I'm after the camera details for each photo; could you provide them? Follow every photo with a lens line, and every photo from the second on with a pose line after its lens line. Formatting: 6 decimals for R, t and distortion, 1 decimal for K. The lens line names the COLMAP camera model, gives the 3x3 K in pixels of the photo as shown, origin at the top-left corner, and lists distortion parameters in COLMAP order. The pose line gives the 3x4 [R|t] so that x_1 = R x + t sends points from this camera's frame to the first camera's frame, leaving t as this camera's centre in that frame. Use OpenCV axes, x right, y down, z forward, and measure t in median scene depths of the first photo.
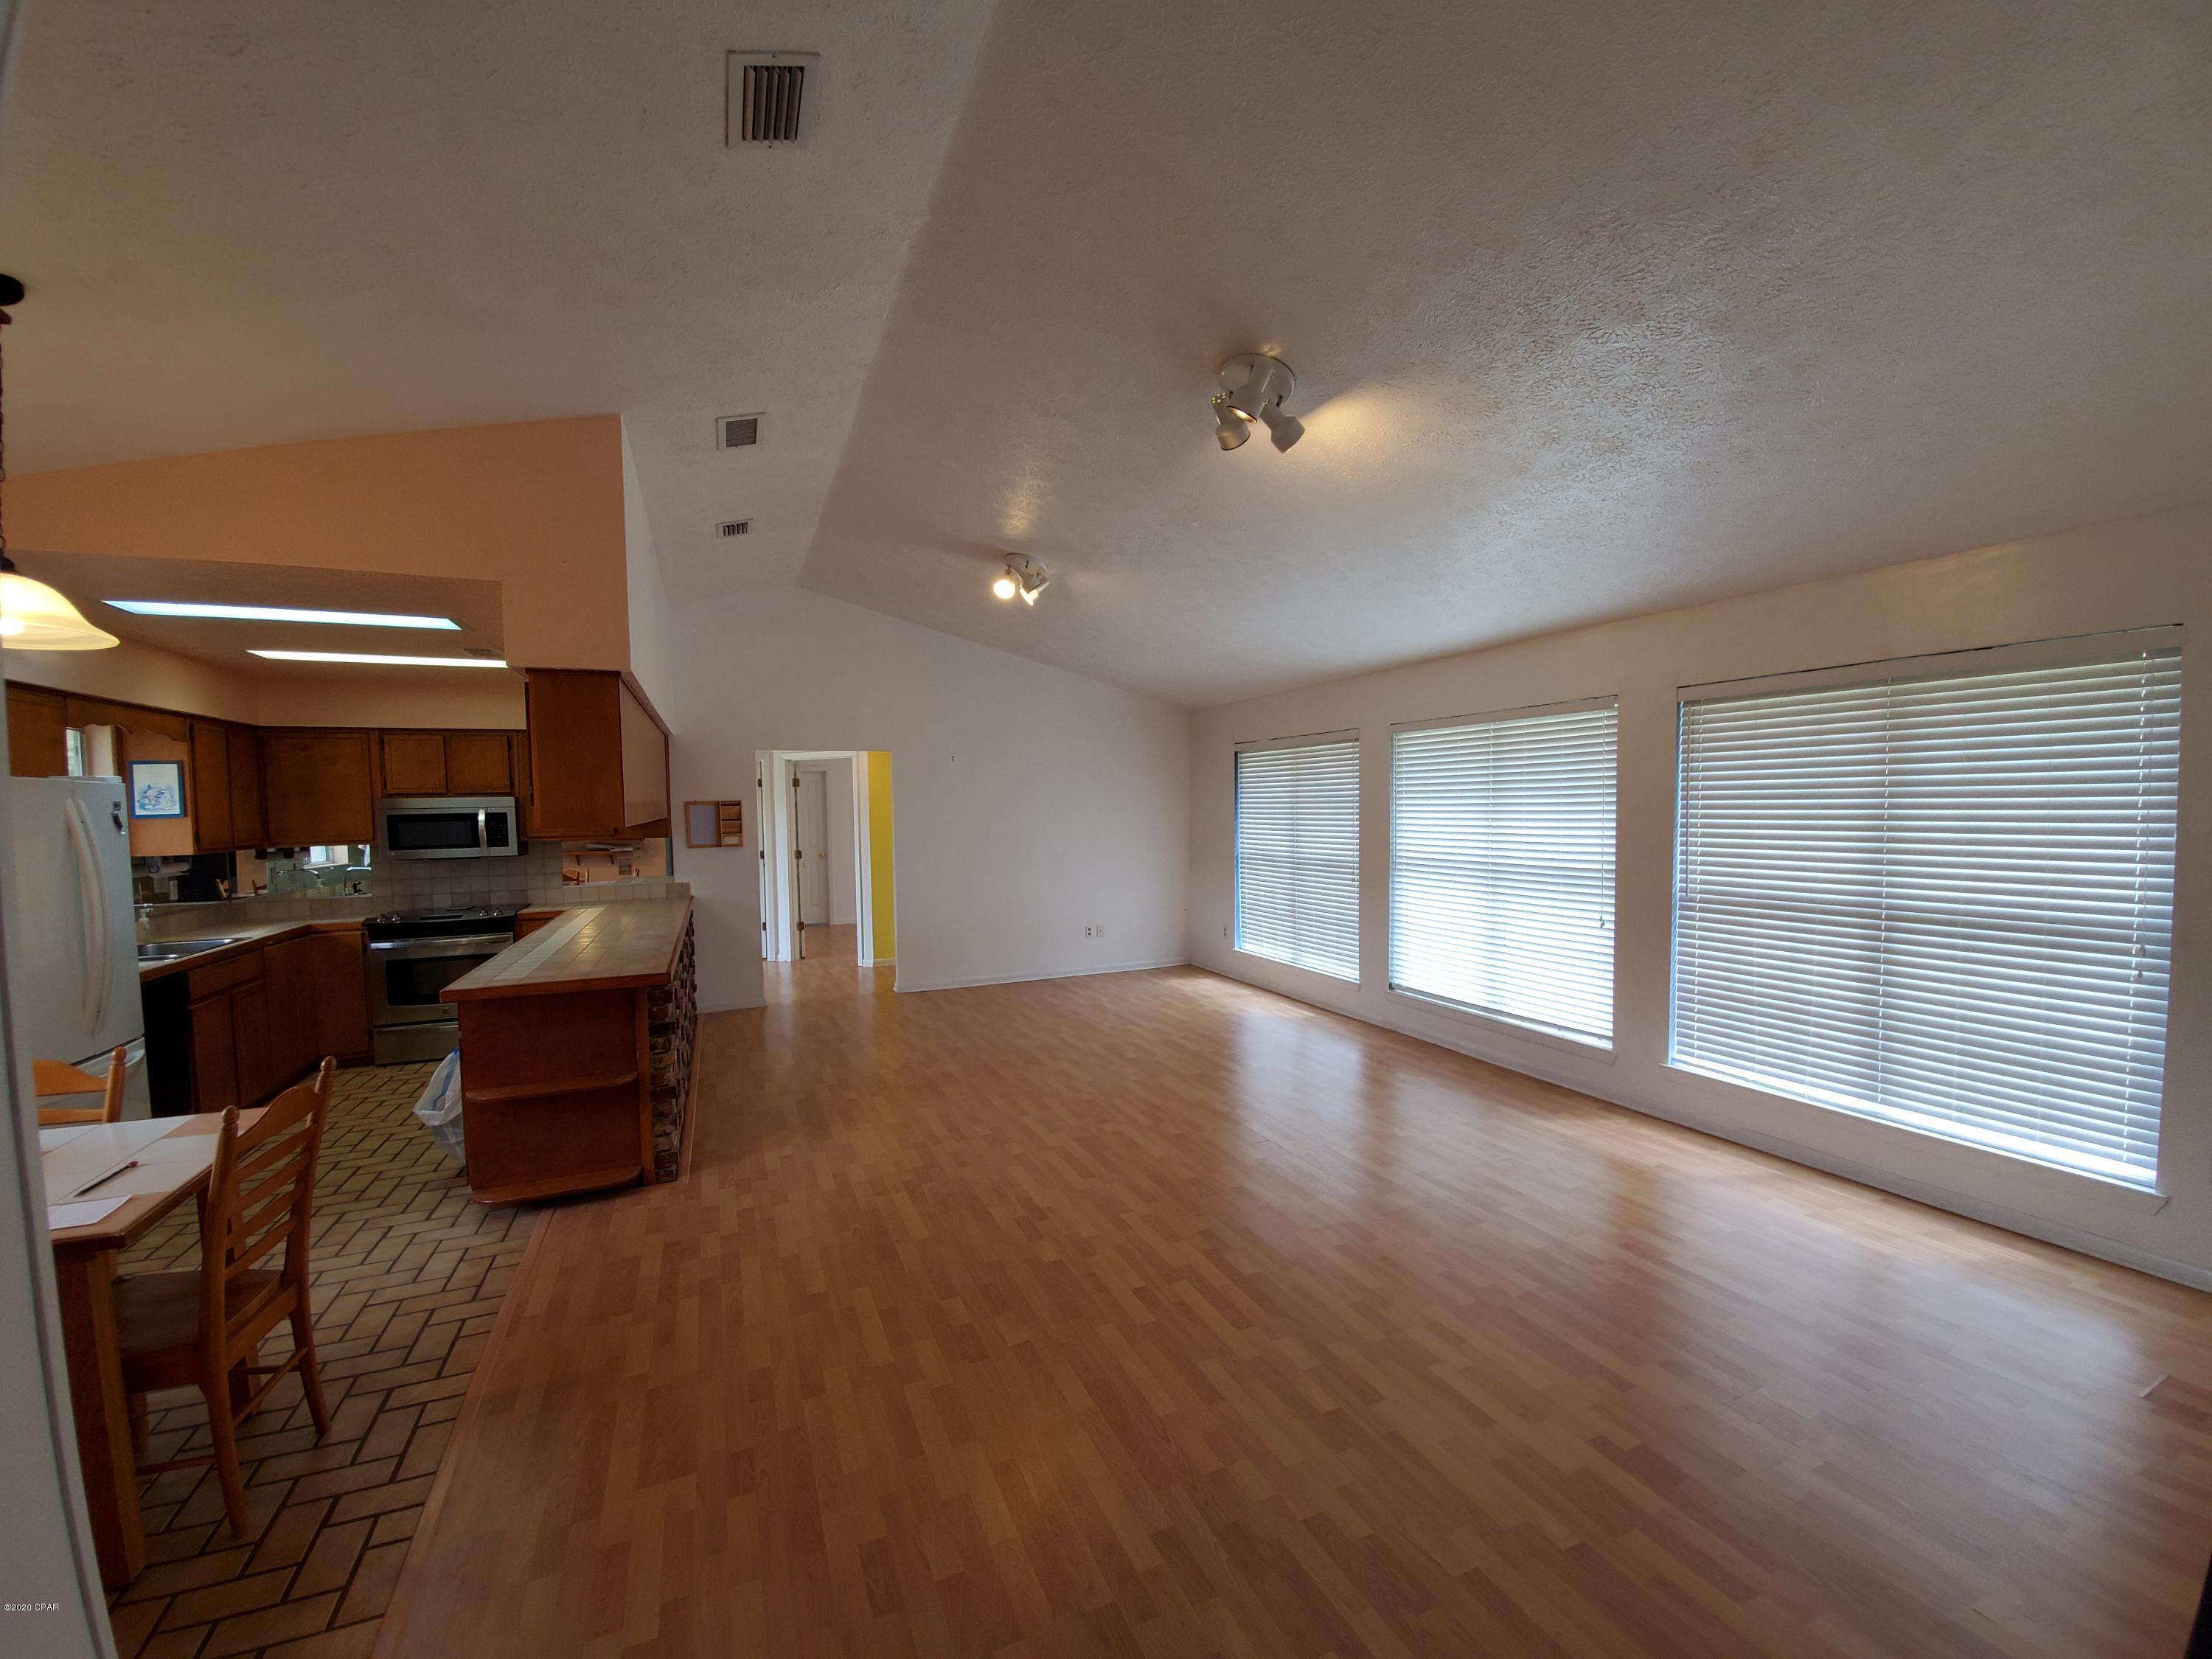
lens RADIAL K [[874.2, 0, 1097.4], [0, 874.2, 846.7], [0, 0, 1]] dist [0.012560, -0.016859]
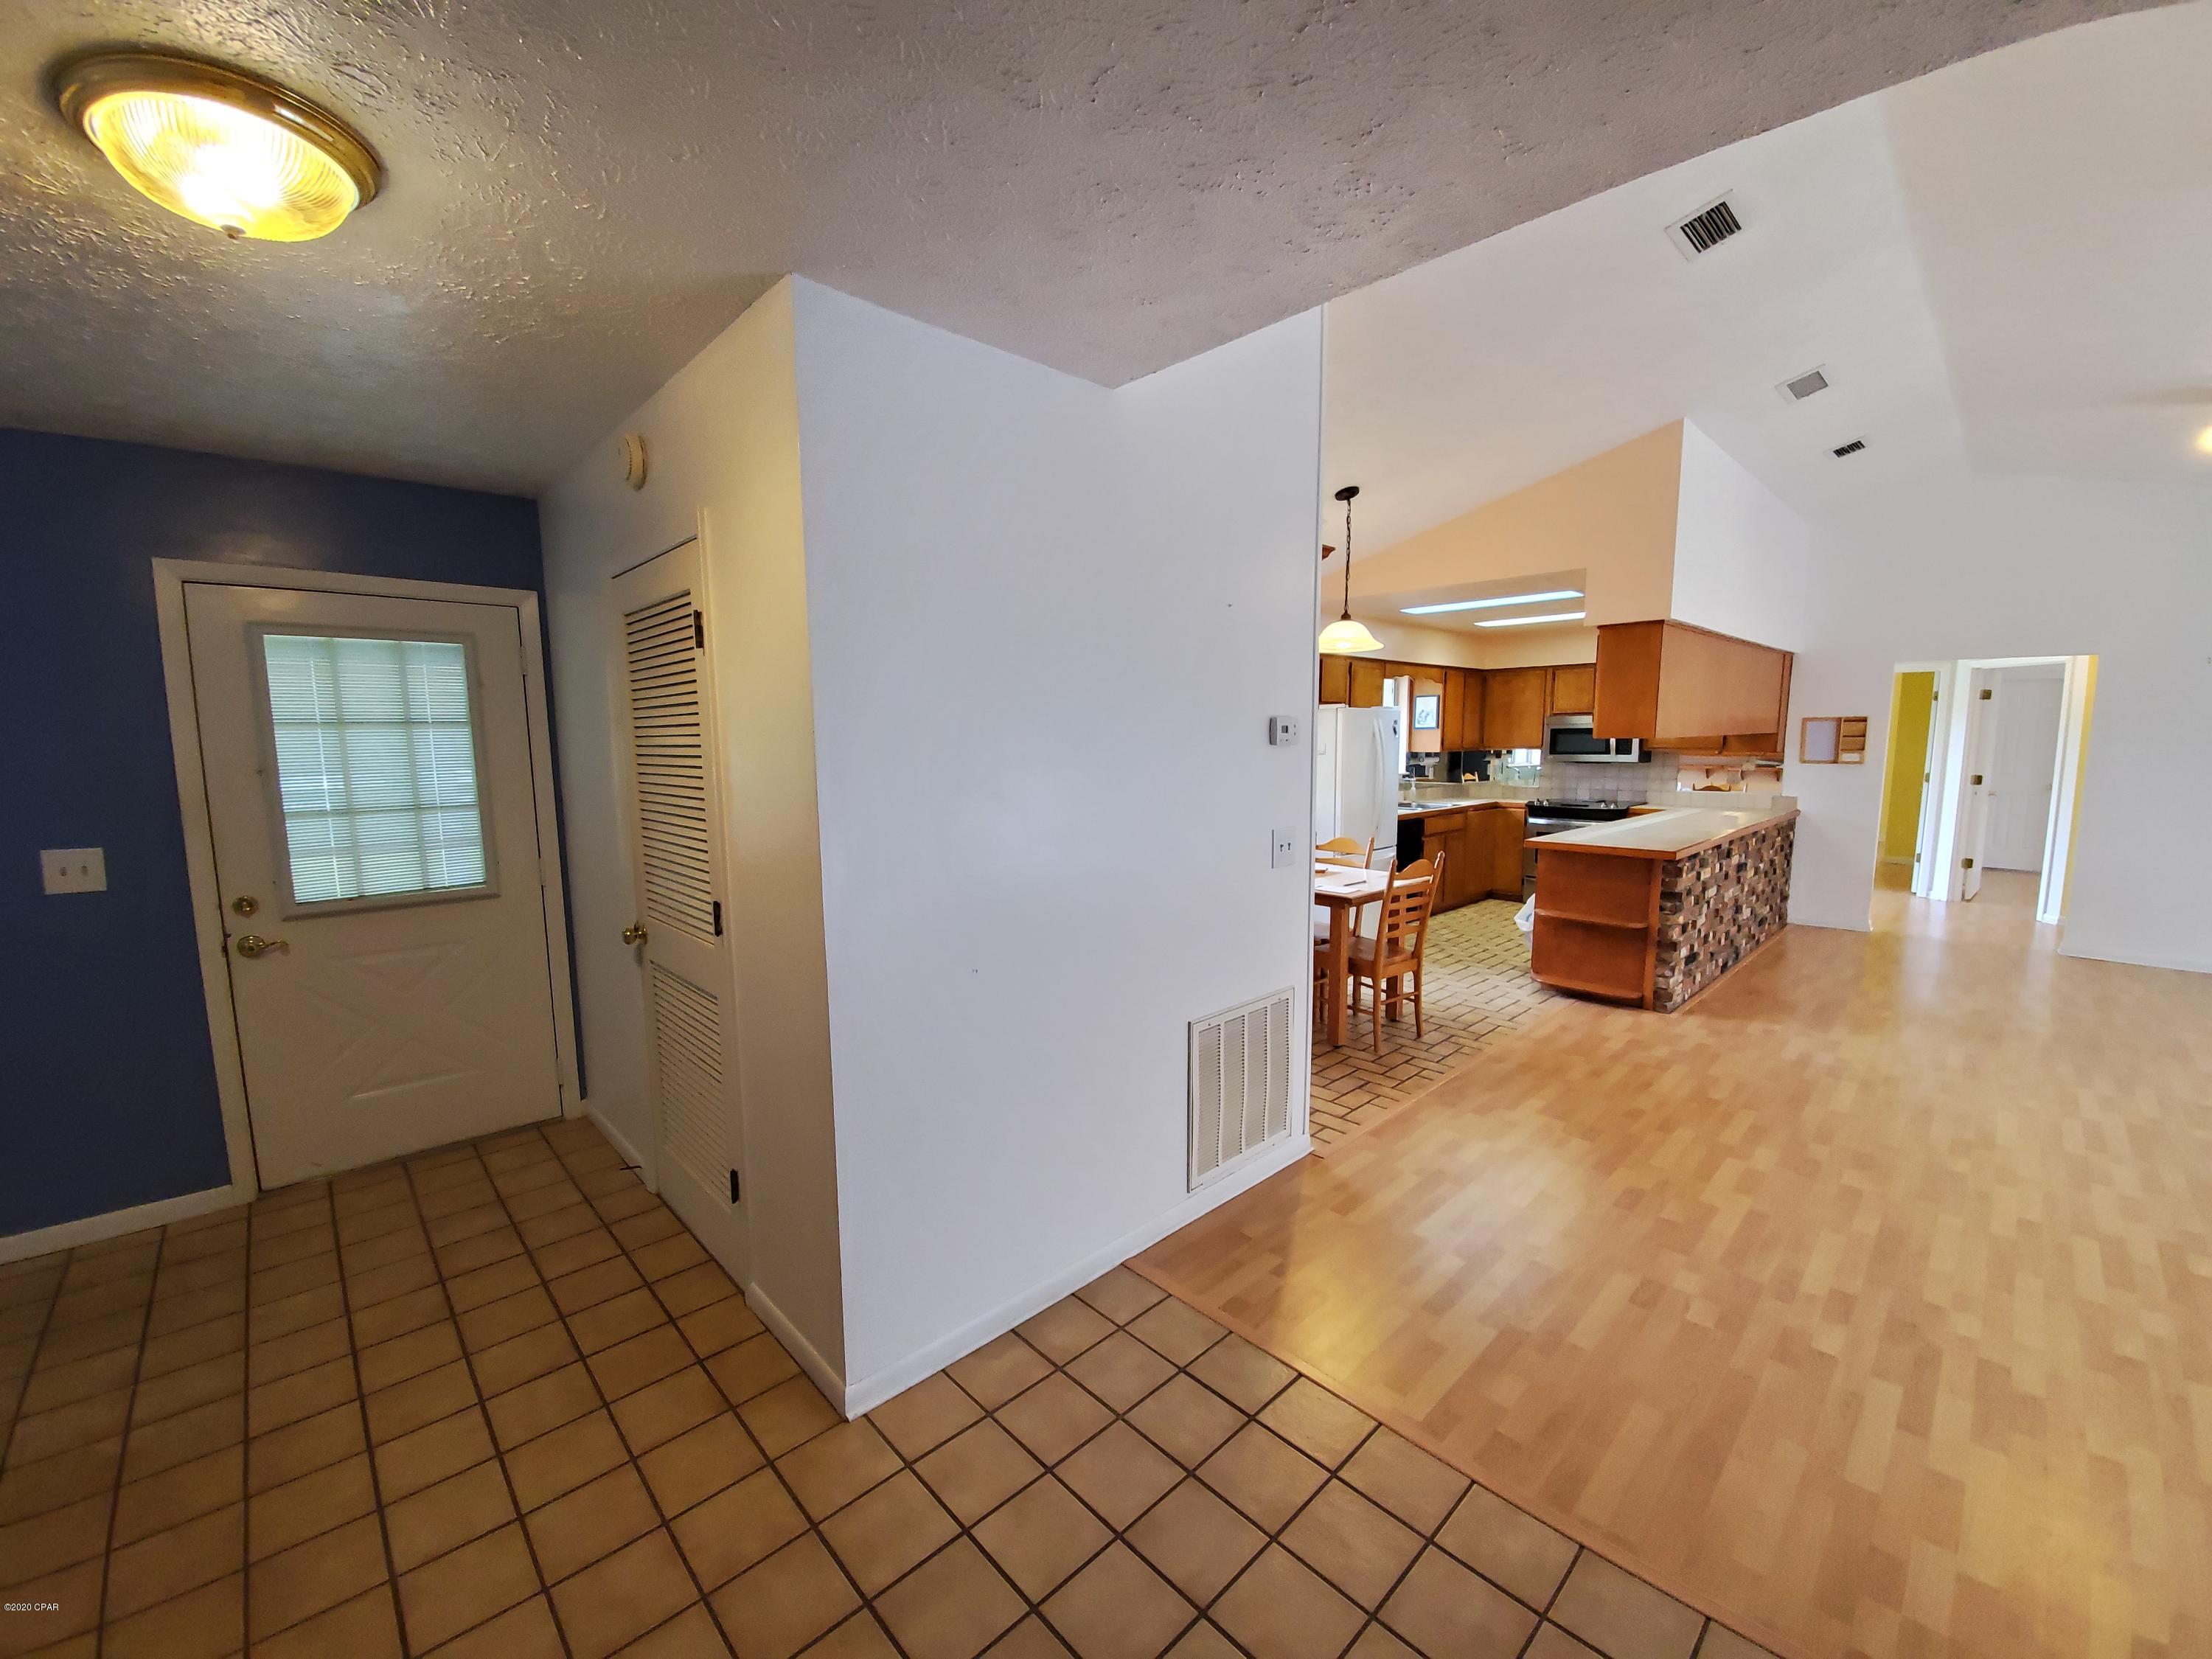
lens RADIAL K [[874.2, 0, 1097.4], [0, 874.2, 846.7], [0, 0, 1]] dist [0.012560, -0.016859]
pose [[0.338102, 0.131742, -0.931843, 0.337929], [-0.042796, 0.991281, 0.124618, 0.008747], [0.940136, -0.002254, 0.340792, -0.194760]]
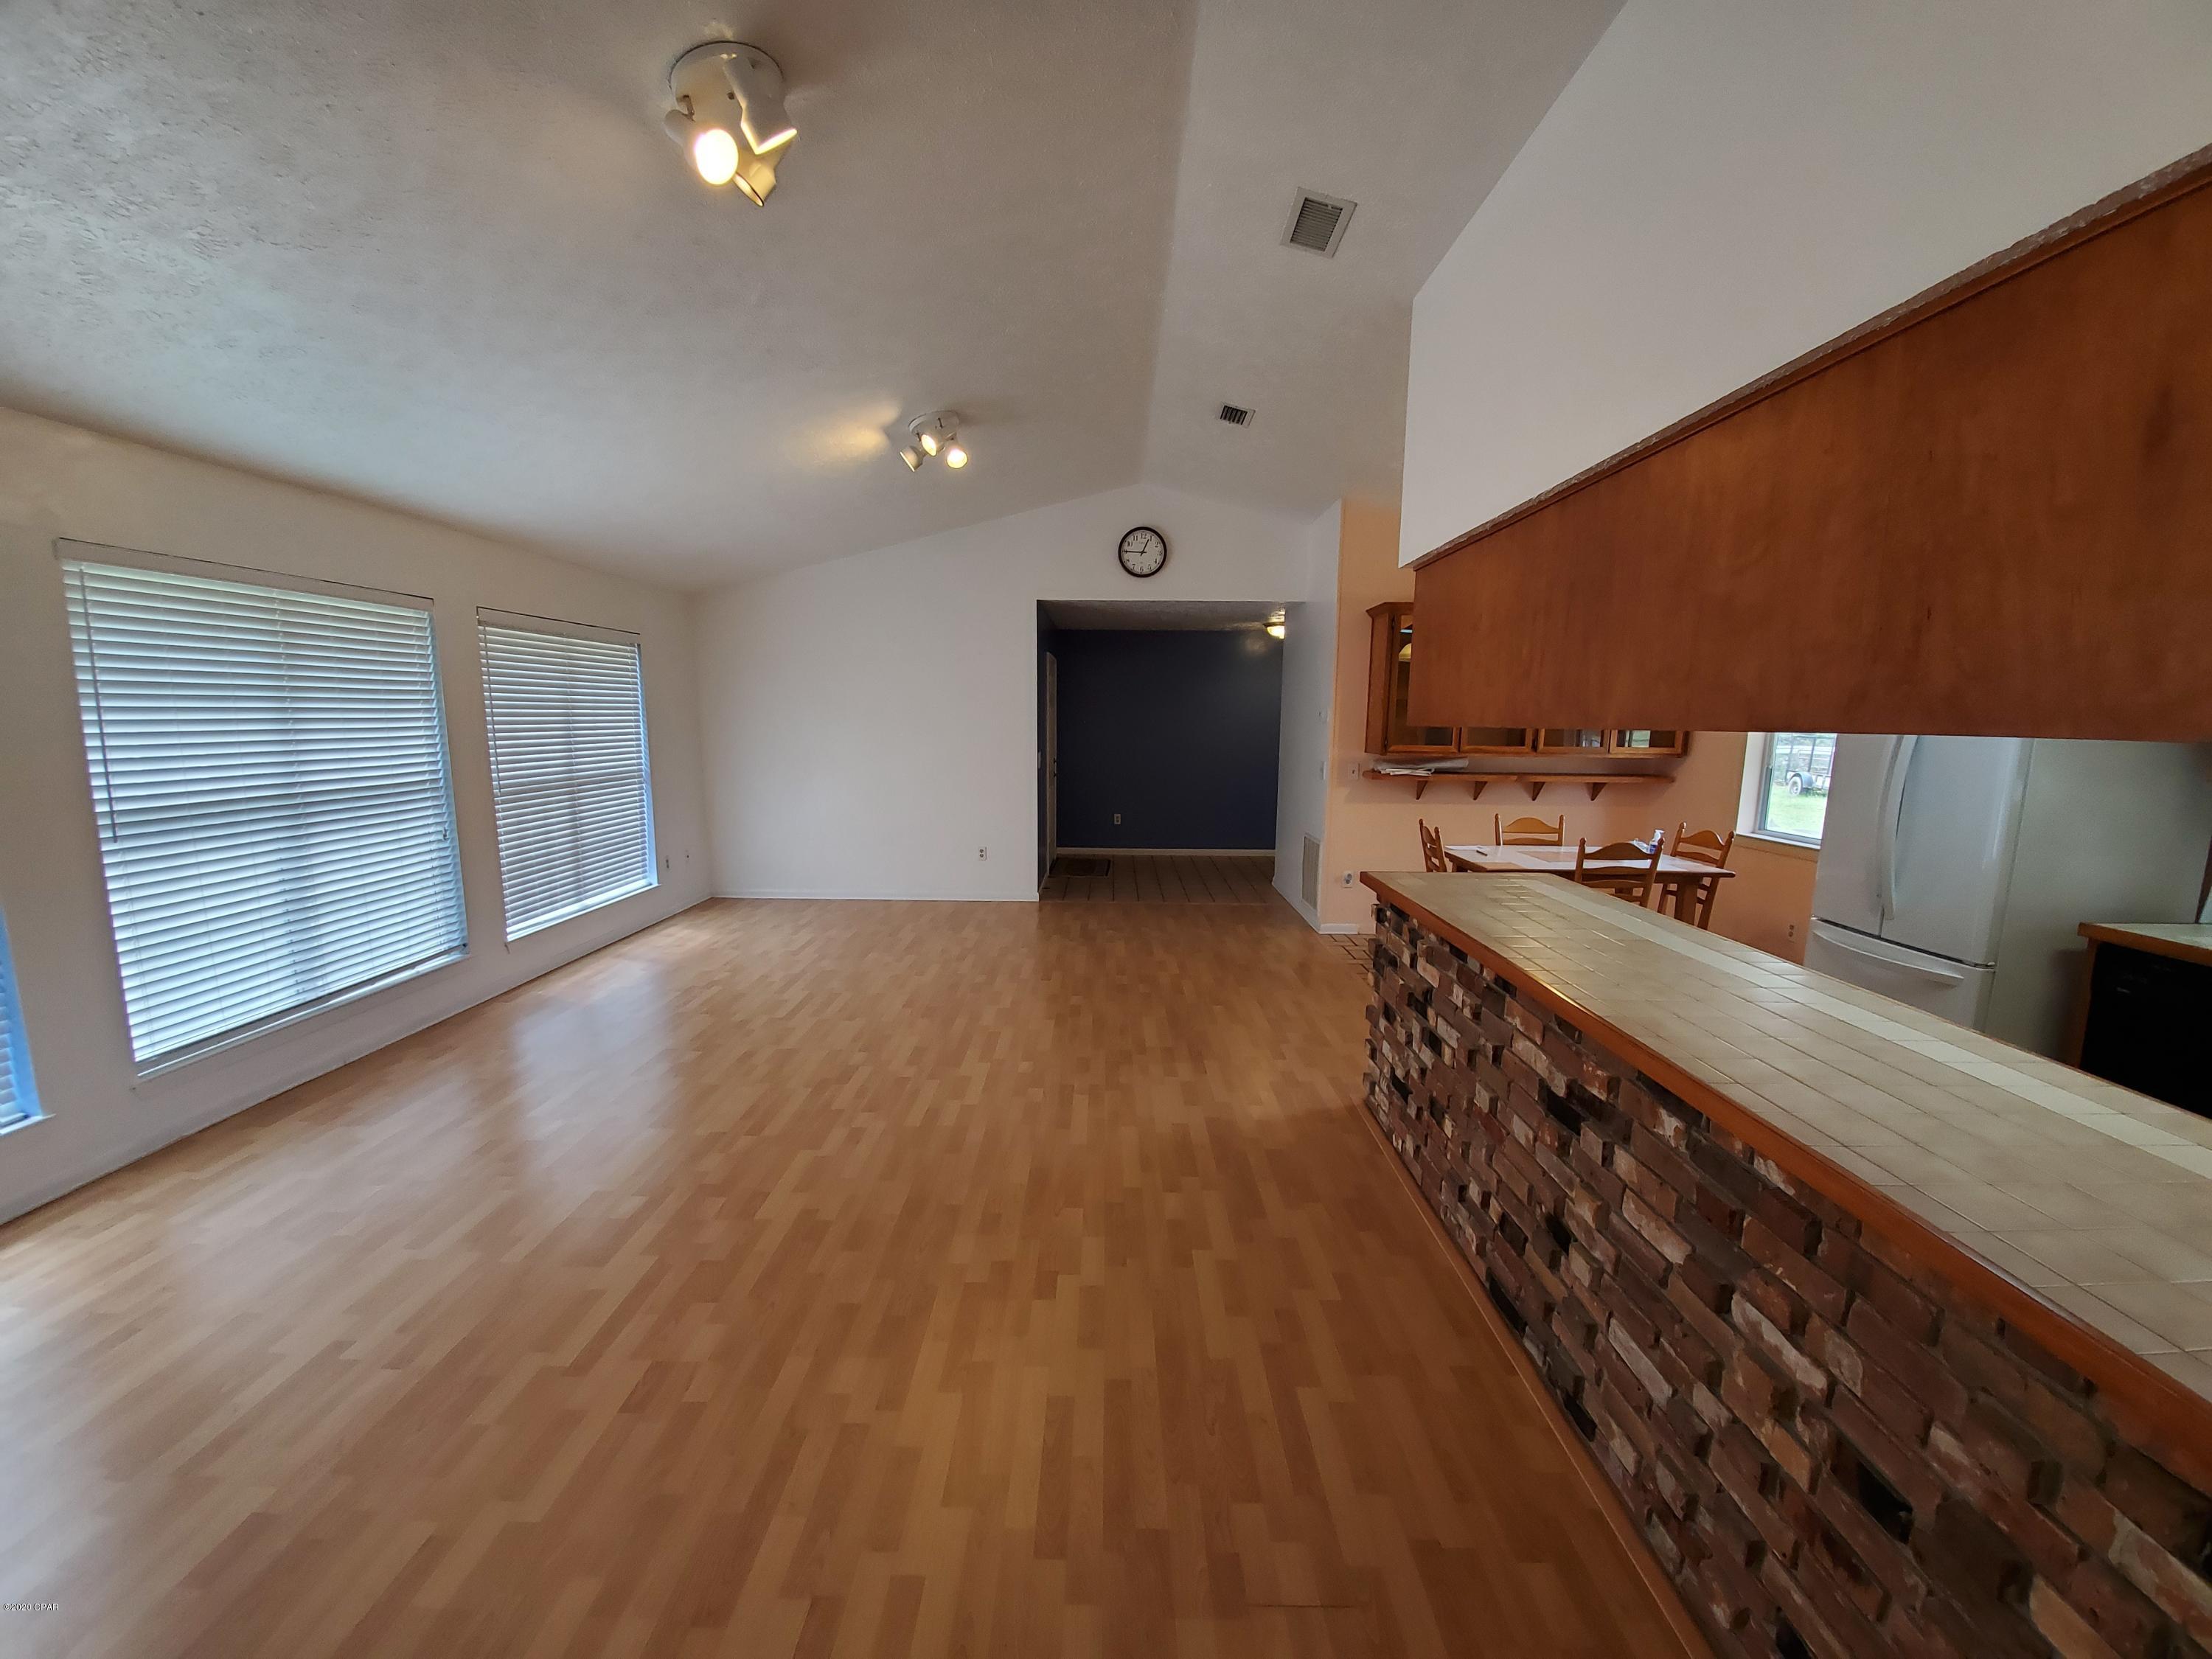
lens RADIAL K [[874.2, 0, 1097.4], [0, 874.2, 846.7], [0, 0, 1]] dist [0.012560, -0.016859]
pose [[-0.909826, -0.053459, 0.411532, -0.490896], [0.025336, 0.982662, 0.183665, -0.060739], [-0.414215, 0.177529, -0.892698, 1.589191]]
